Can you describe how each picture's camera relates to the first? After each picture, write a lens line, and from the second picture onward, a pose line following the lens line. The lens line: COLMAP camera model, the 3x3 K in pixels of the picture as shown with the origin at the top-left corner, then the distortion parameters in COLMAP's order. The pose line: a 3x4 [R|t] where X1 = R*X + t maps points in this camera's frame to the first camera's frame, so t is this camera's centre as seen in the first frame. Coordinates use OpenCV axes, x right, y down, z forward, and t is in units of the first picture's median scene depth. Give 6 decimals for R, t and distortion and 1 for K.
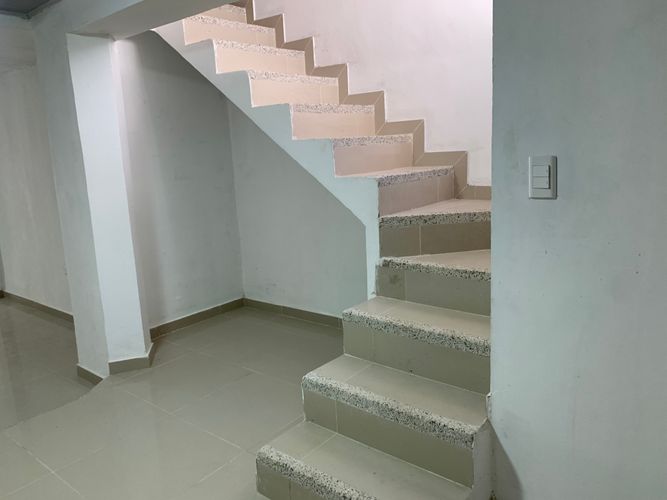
lens RADIAL K [[491.7, 0, 333.5], [0, 491.7, 250.0], [0, 0, 1]] dist [0.033020, -0.065559]
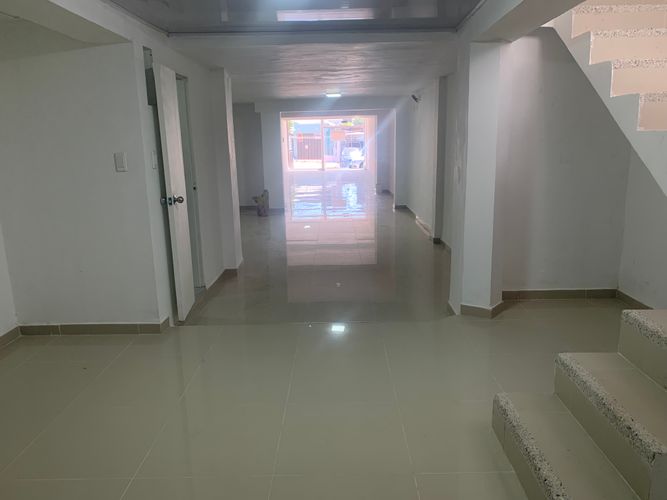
lens RADIAL K [[491.7, 0, 333.5], [0, 491.7, 250.0], [0, 0, 1]] dist [0.033020, -0.065559]
pose [[0.617617, 0.206447, -0.758899, 0.296543], [-0.165517, 0.977442, 0.131195, -0.019604], [0.768865, 0.044582, 0.637855, -0.062649]]
